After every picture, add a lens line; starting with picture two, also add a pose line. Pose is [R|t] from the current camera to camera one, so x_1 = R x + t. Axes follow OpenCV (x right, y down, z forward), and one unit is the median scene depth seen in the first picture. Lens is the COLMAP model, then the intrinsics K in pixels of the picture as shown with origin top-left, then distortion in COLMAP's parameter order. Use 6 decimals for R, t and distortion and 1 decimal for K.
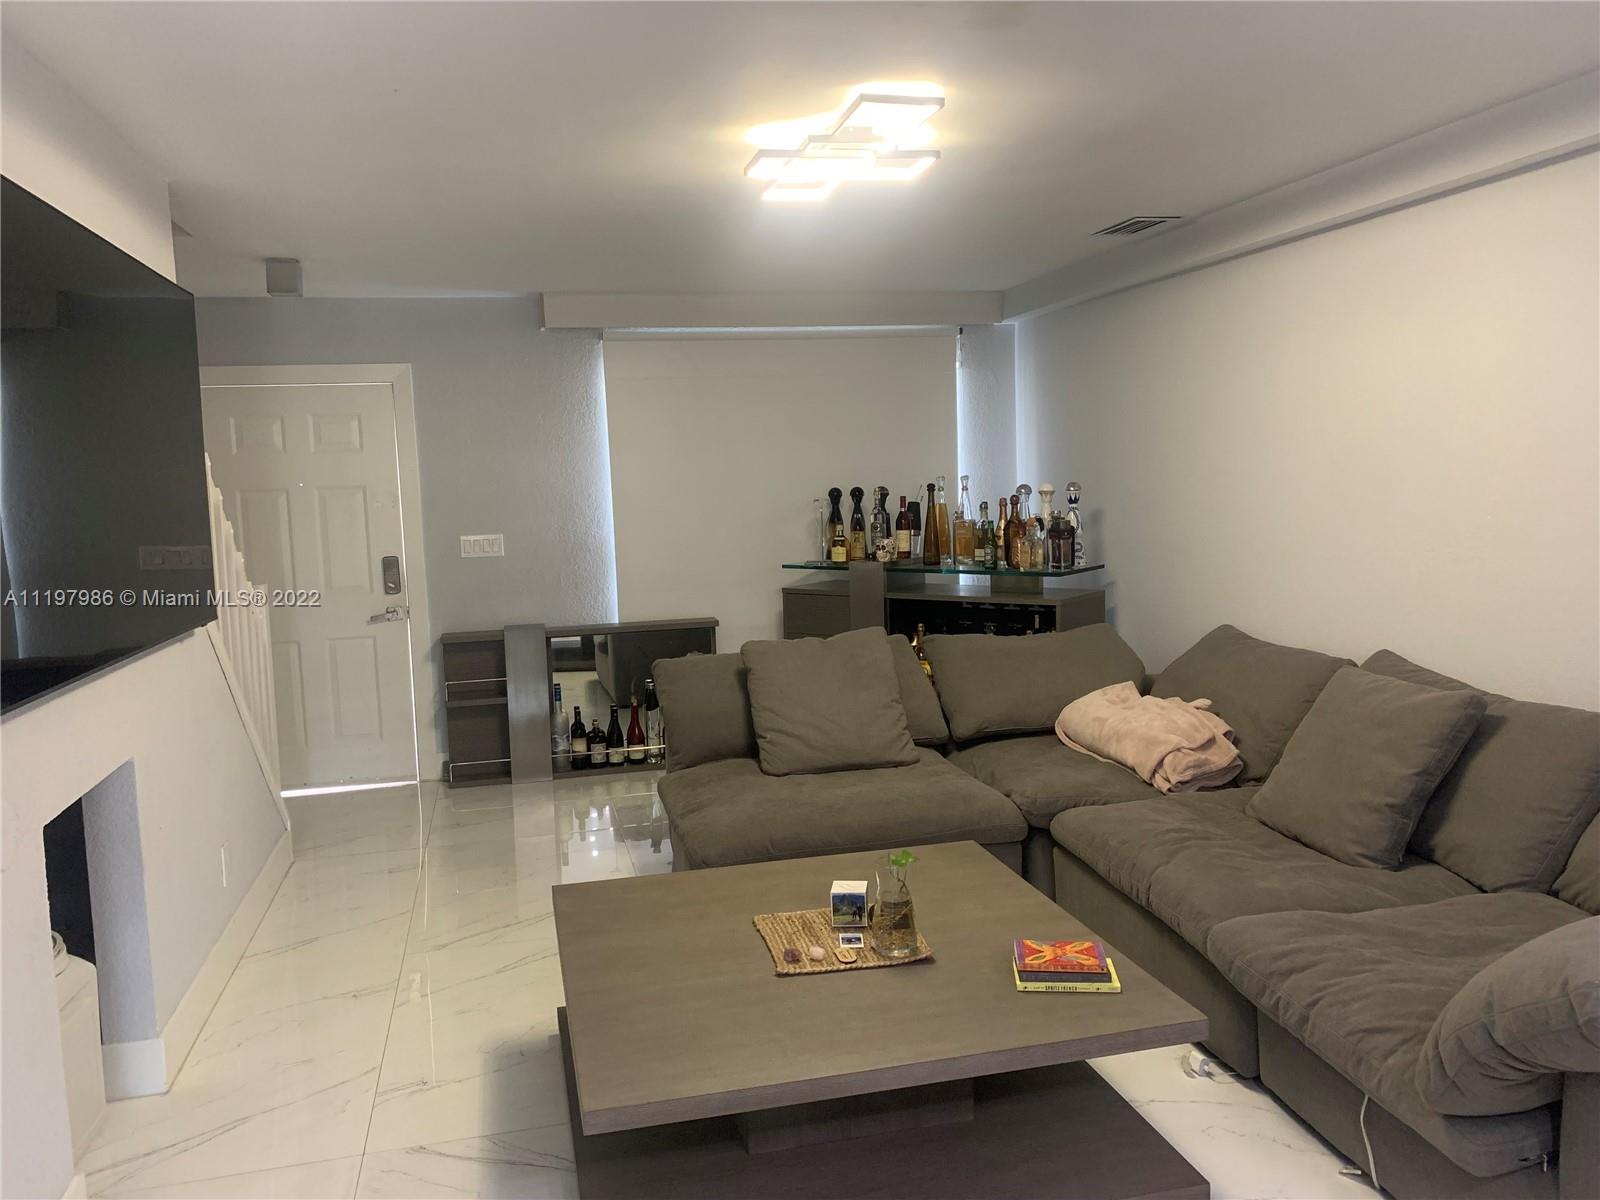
lens RADIAL K [[1211.6, 0, 802.0], [0, 1211.6, 597.2], [0, 0, 1]] dist [0.055013, -0.044393]
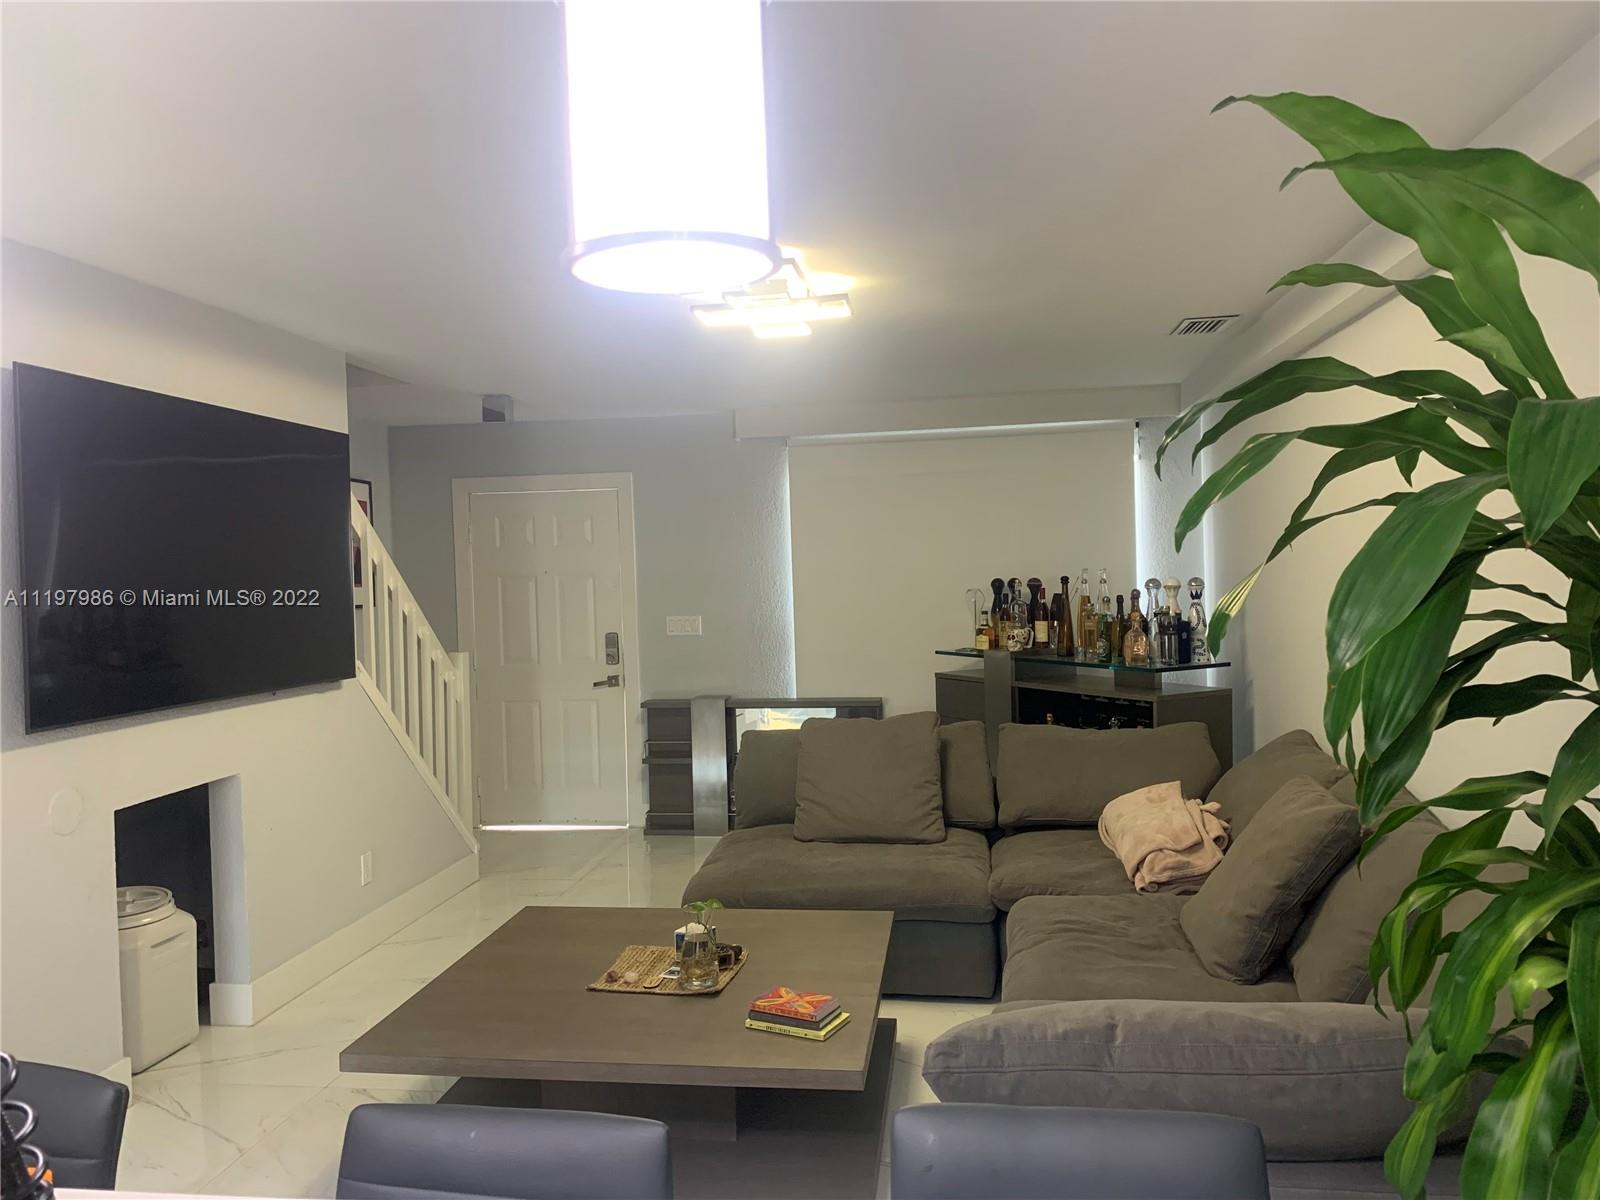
lens RADIAL K [[1211.6, 0, 790.8], [0, 1211.6, 592.0], [0, 0, 1]] dist [0.055013, -0.044393]
pose [[0.927774, 0.015022, -0.372841, 0.364133], [-0.041083, 0.997227, -0.062051, -0.009808], [0.370875, 0.072886, 0.925818, -0.045750]]
